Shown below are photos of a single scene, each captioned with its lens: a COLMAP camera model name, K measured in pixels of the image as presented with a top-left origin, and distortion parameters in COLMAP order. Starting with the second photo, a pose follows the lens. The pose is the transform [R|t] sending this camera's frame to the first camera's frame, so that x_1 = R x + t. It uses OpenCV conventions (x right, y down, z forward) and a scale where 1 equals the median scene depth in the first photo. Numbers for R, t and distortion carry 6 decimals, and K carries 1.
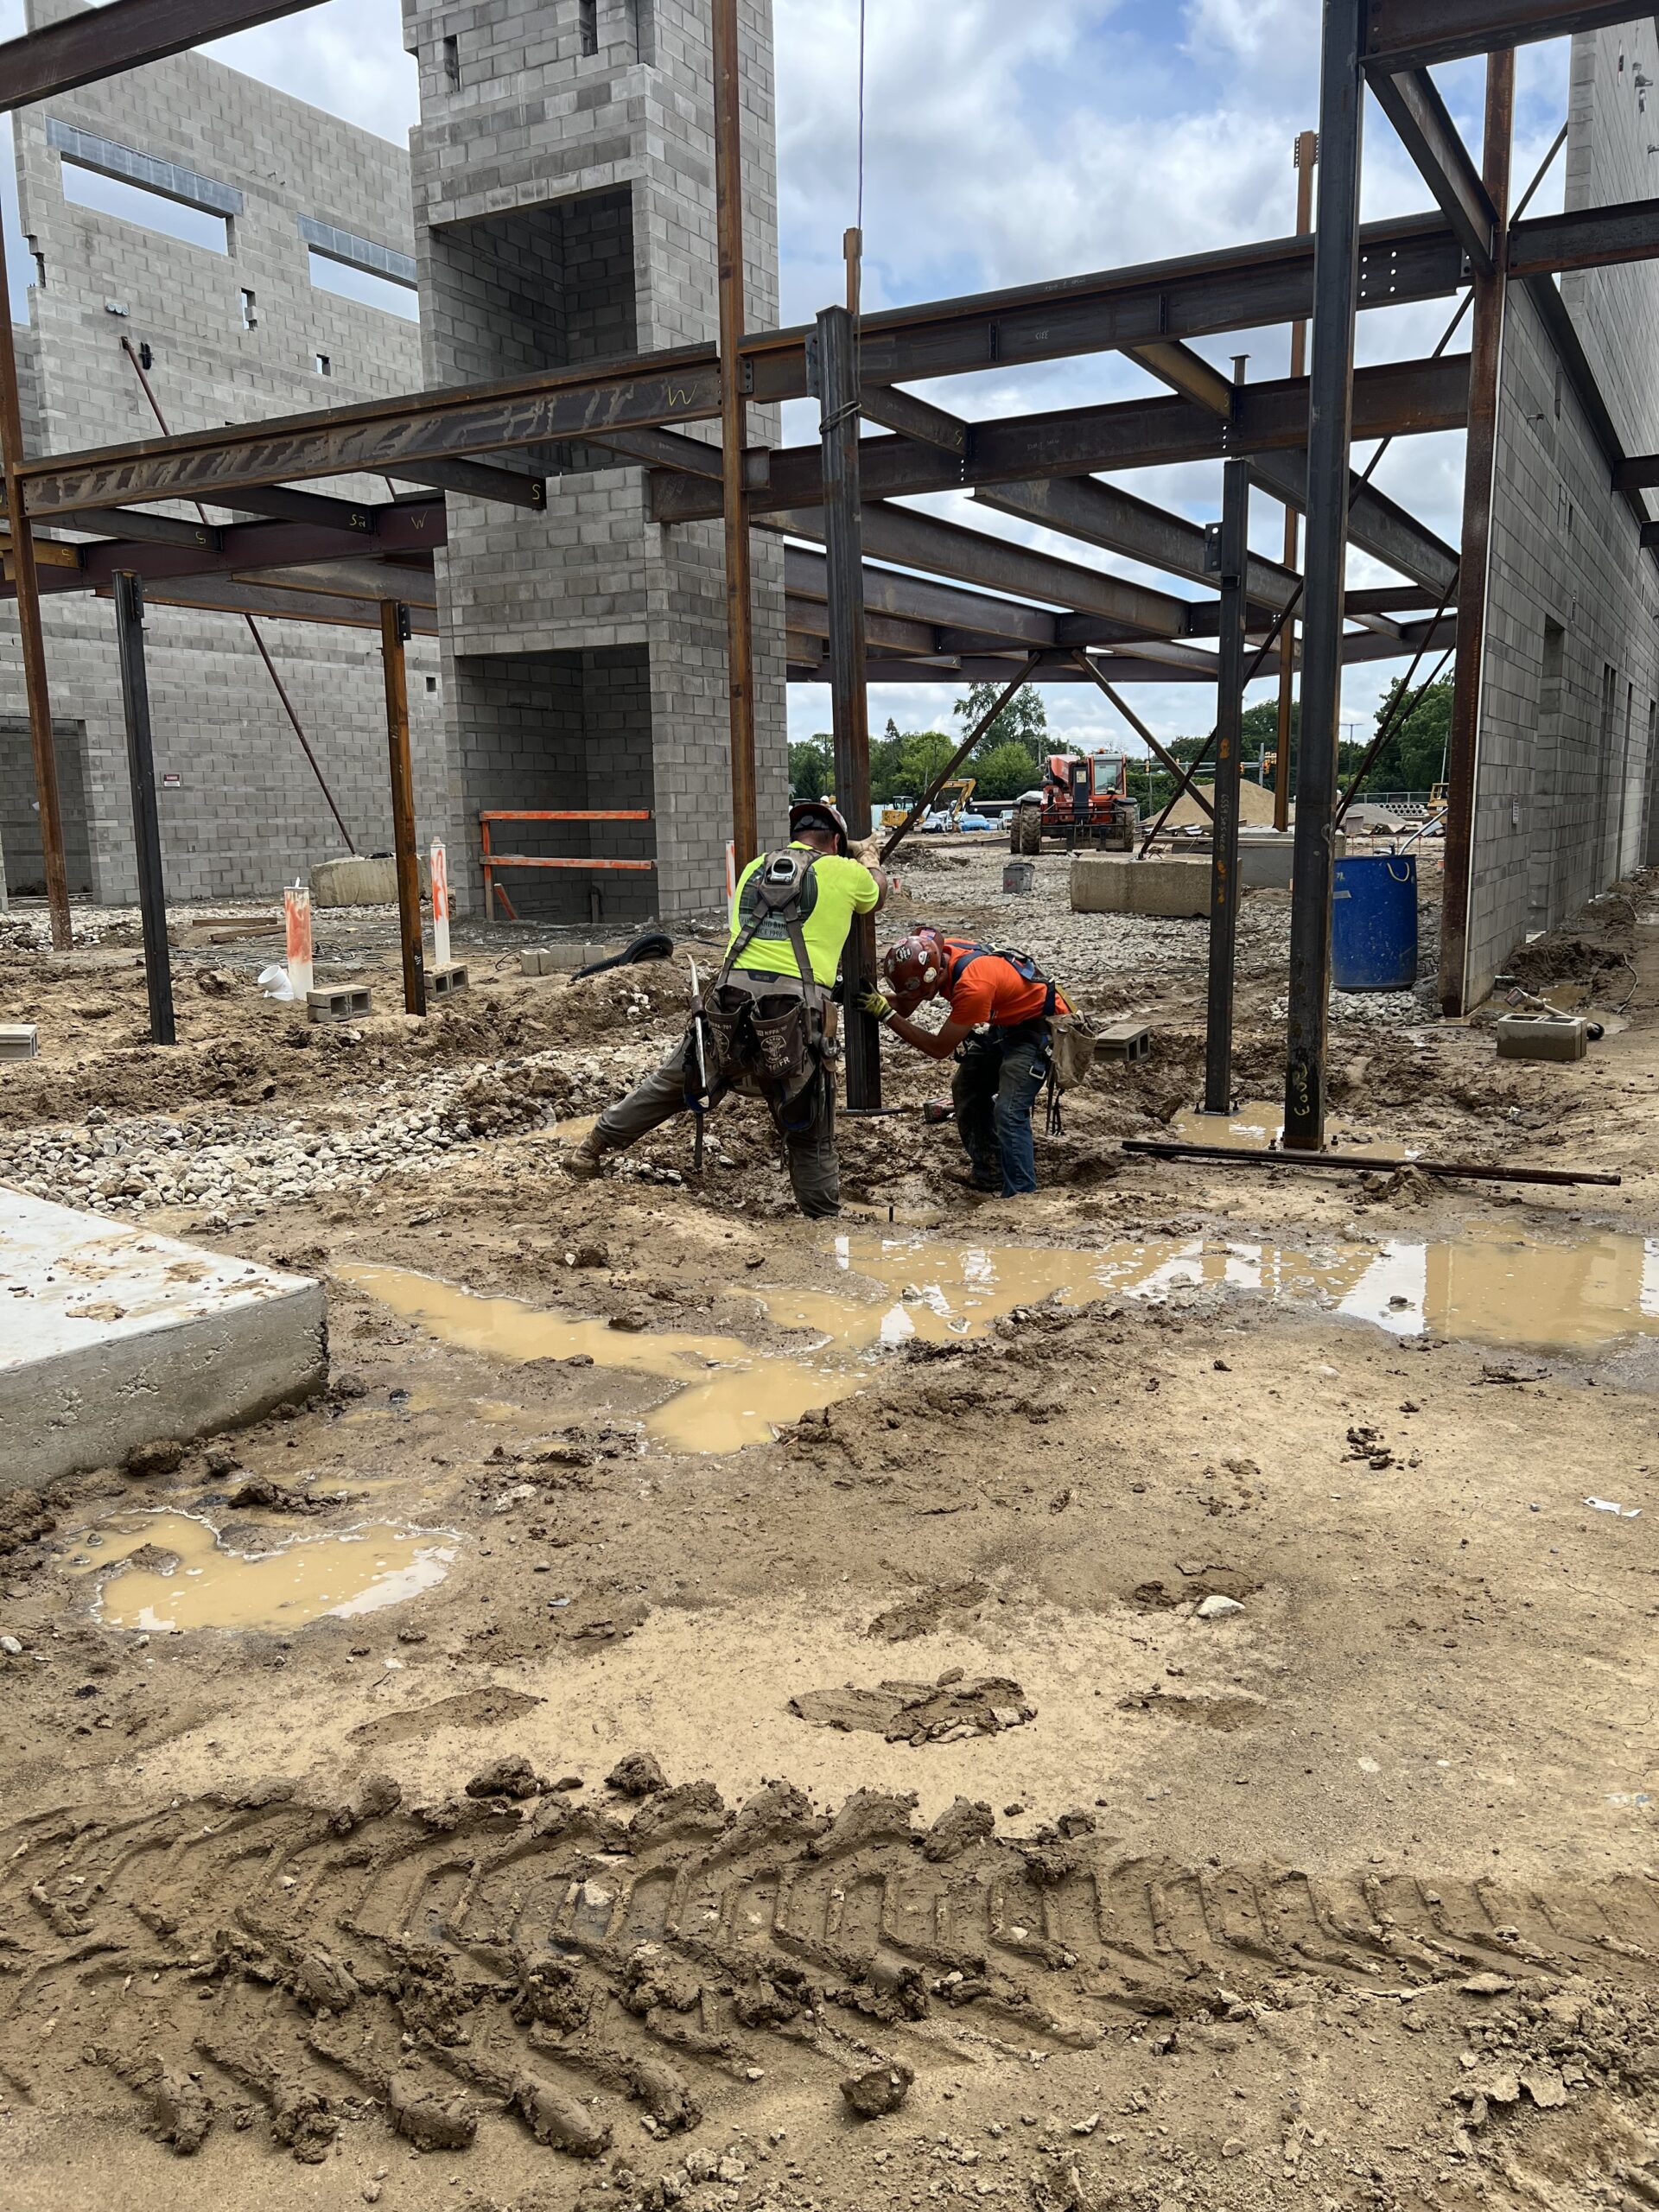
lens RADIAL K [[1654.8, 0, 815.4], [0, 1654.8, 1111.2], [0, 0, 1]] dist [0.053821, -0.066738]
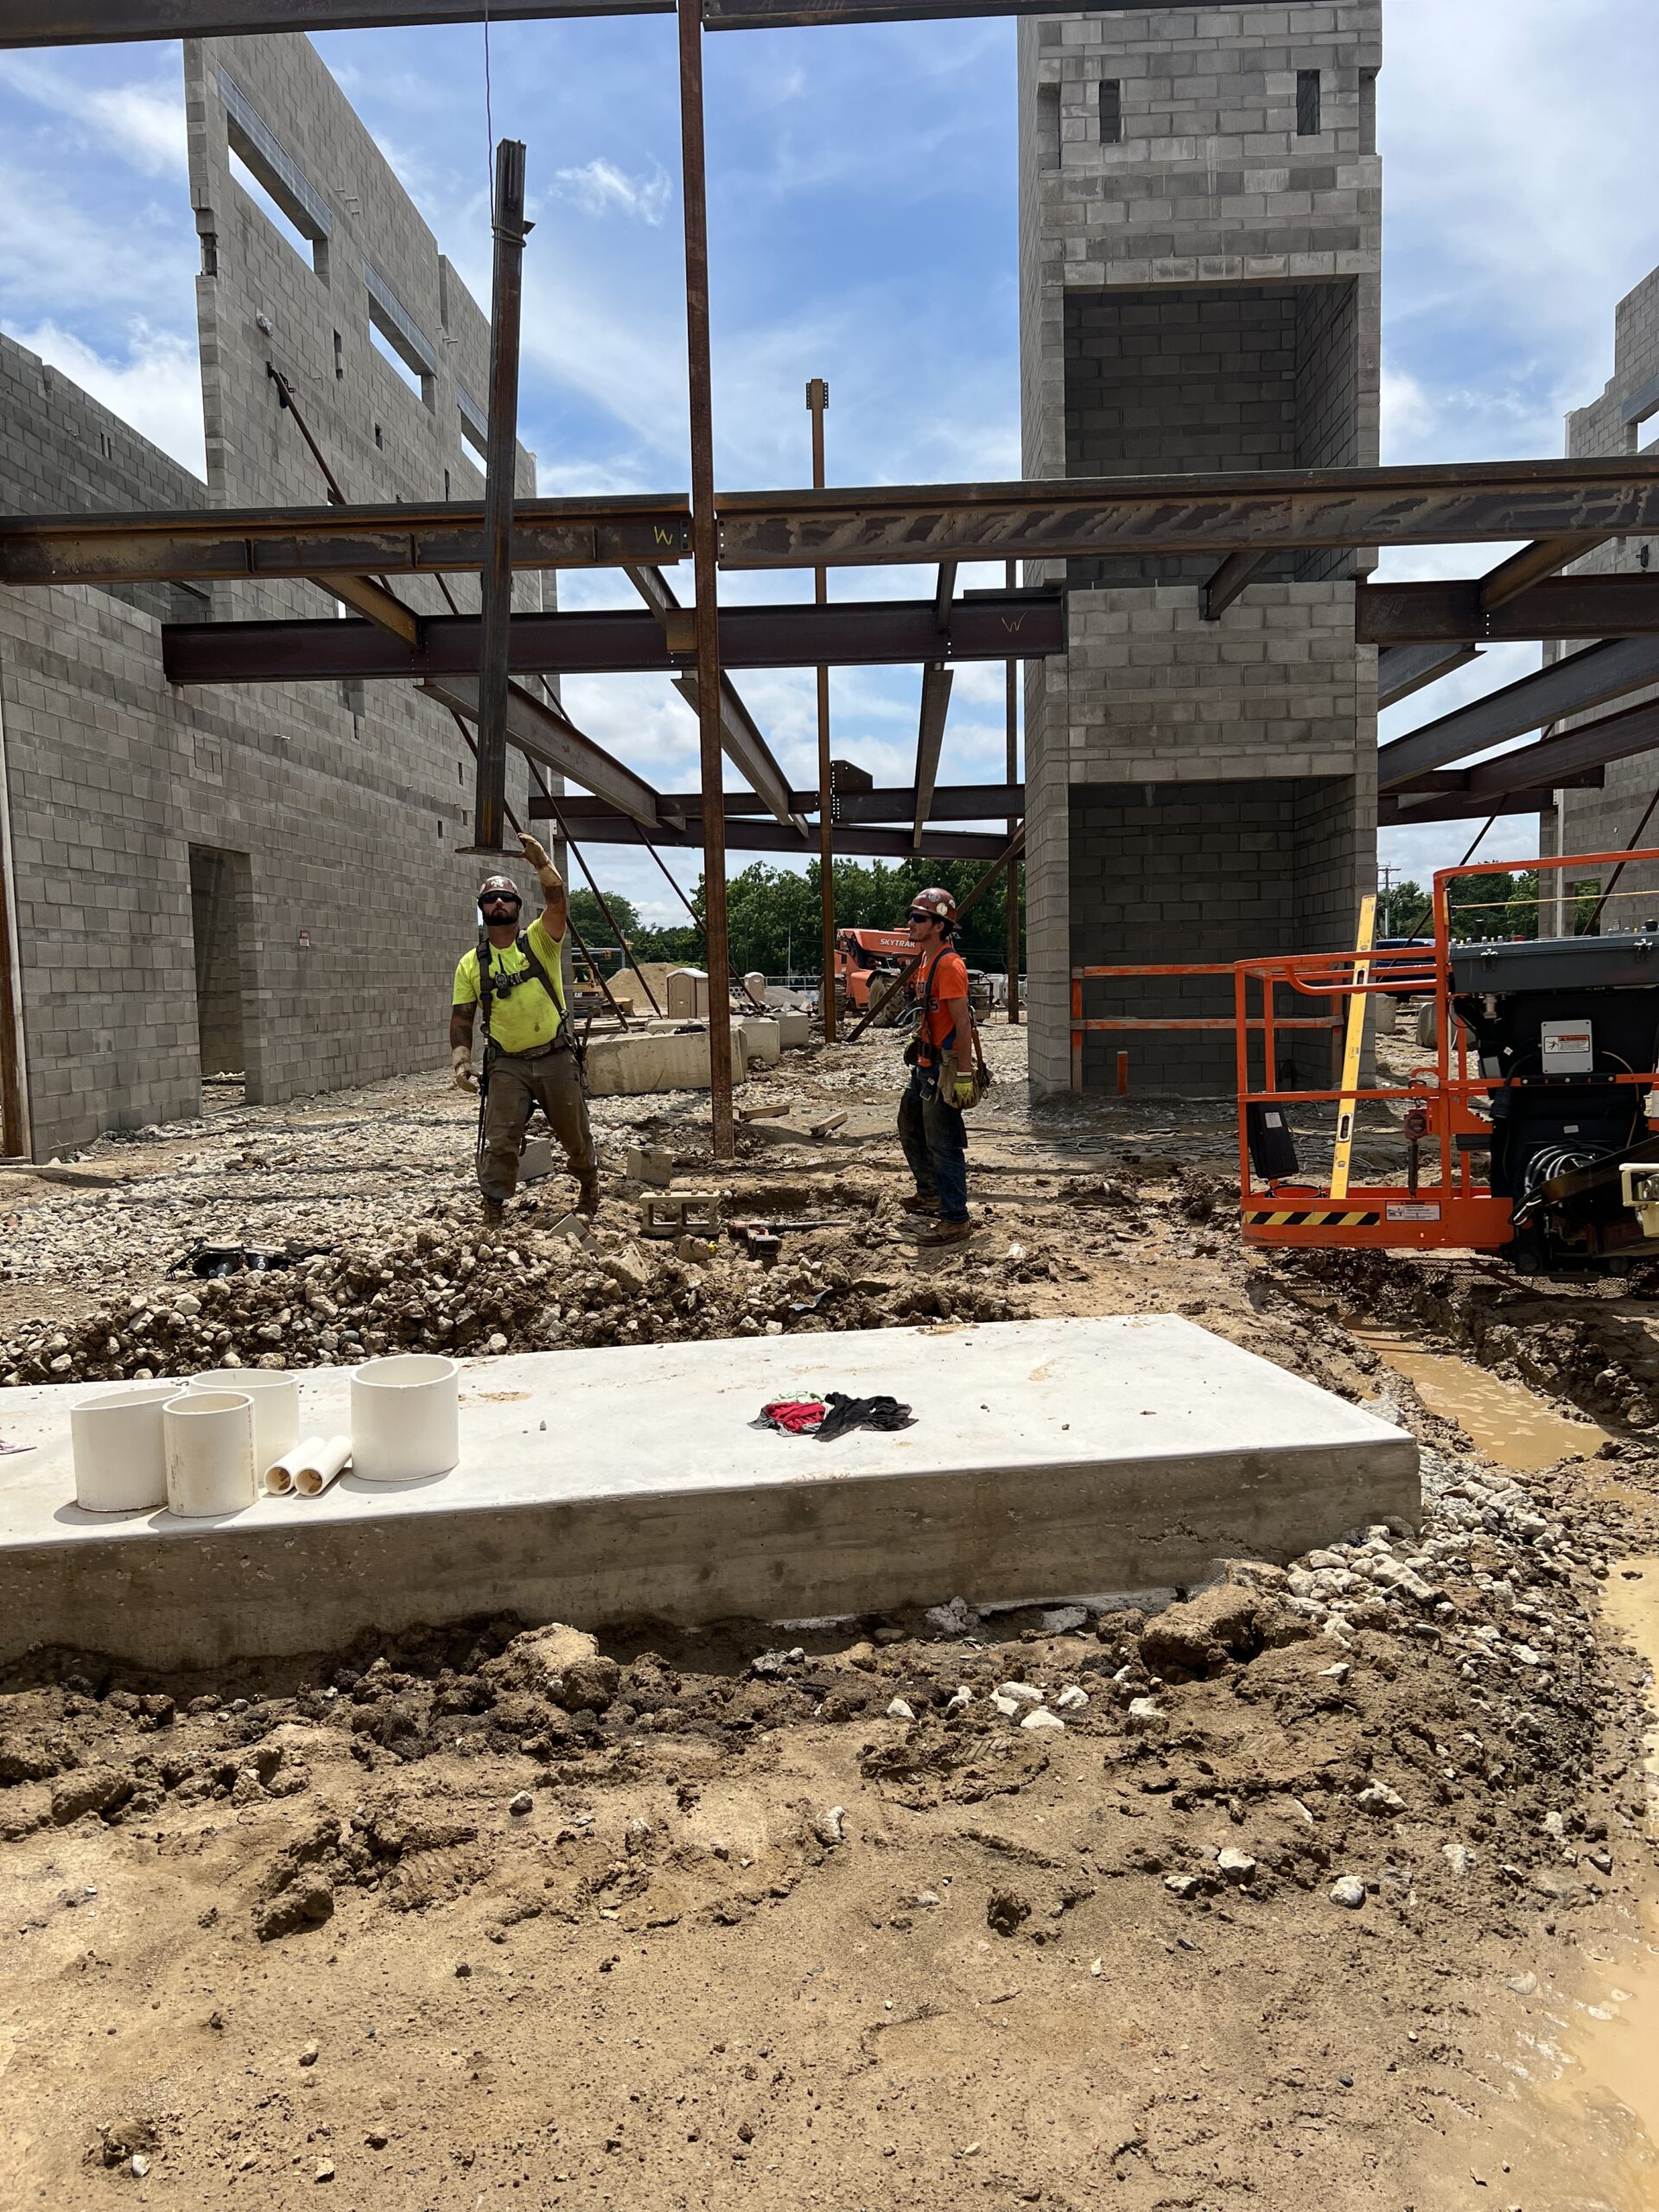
lens RADIAL K [[1654.8, 0, 811.2], [0, 1654.8, 1120.1], [0, 0, 1]] dist [0.053821, -0.066738]
pose [[0.897861, -0.039086, 0.438540, -0.743950], [0.085745, 0.992503, -0.087094, -0.047374], [-0.431848, 0.115801, 0.894482, 0.351126]]
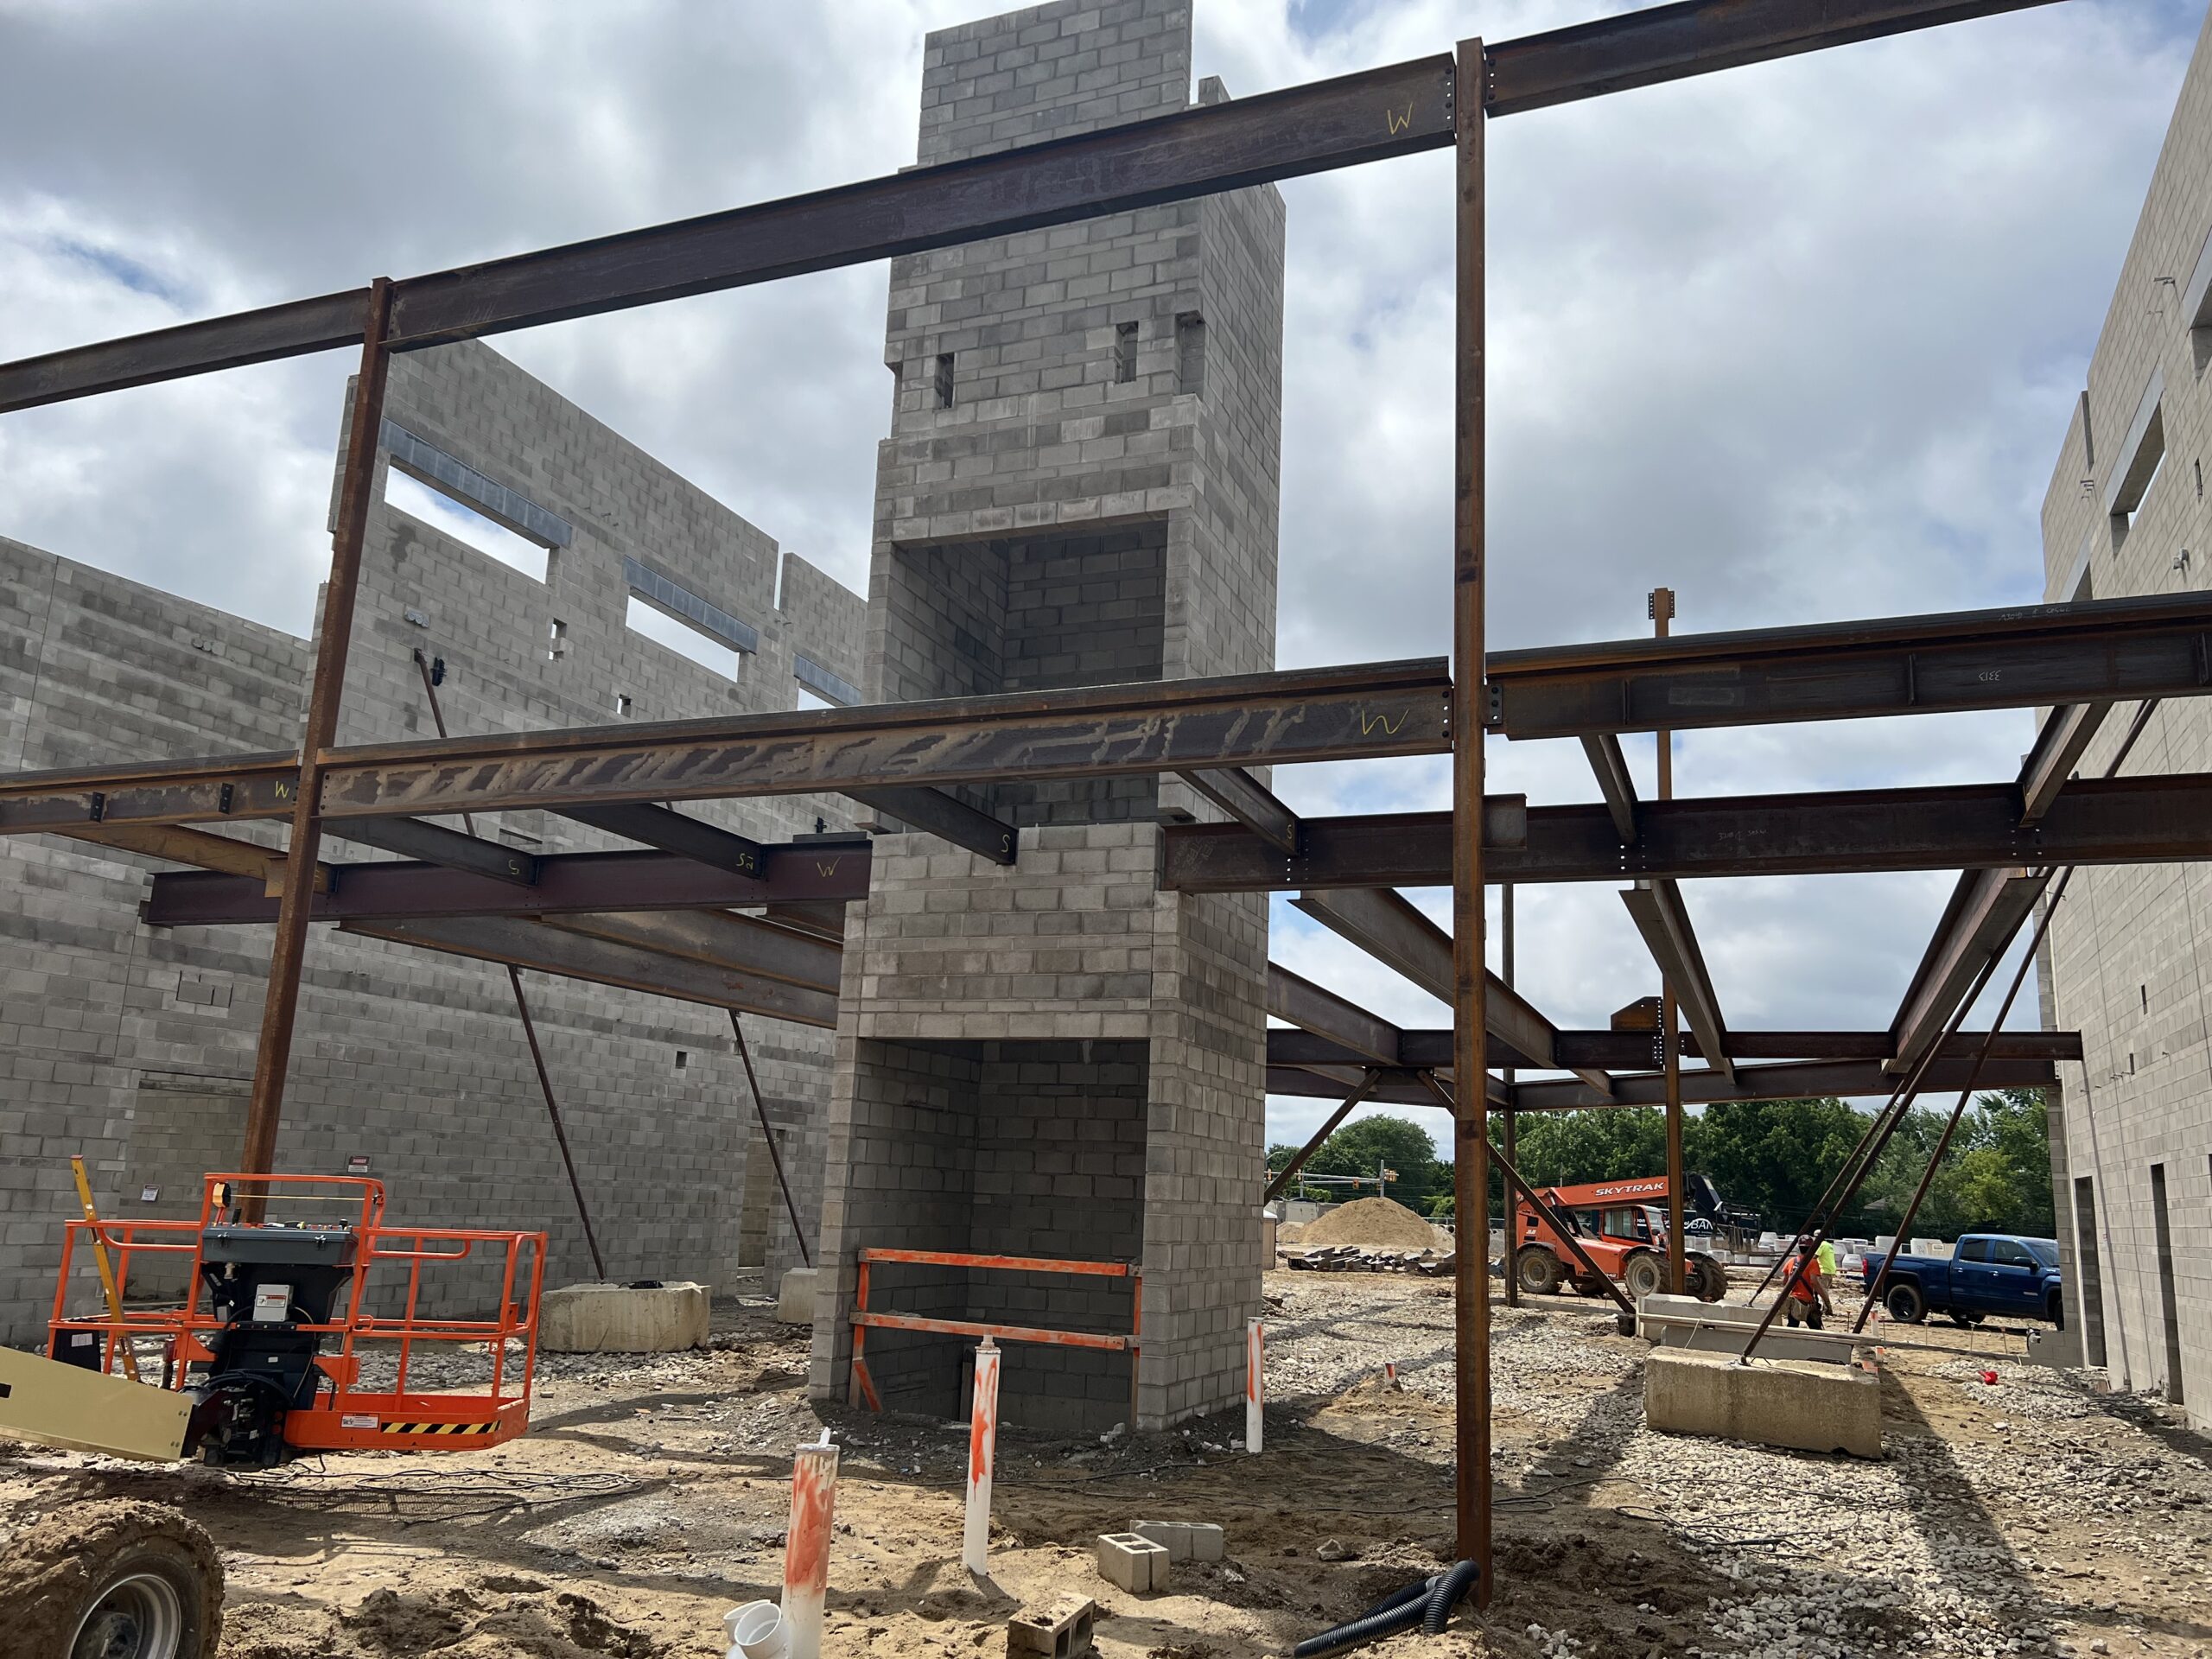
lens RADIAL K [[1654.8, 0, 1108.9], [0, 1654.8, 853.2], [0, 0, 1]] dist [0.053821, -0.066738]
pose [[0.990346, 0.082784, 0.111187, -0.205746], [-0.034825, 0.924954, -0.378481, -0.076008], [-0.134174, 0.370955, 0.918907, 0.284636]]
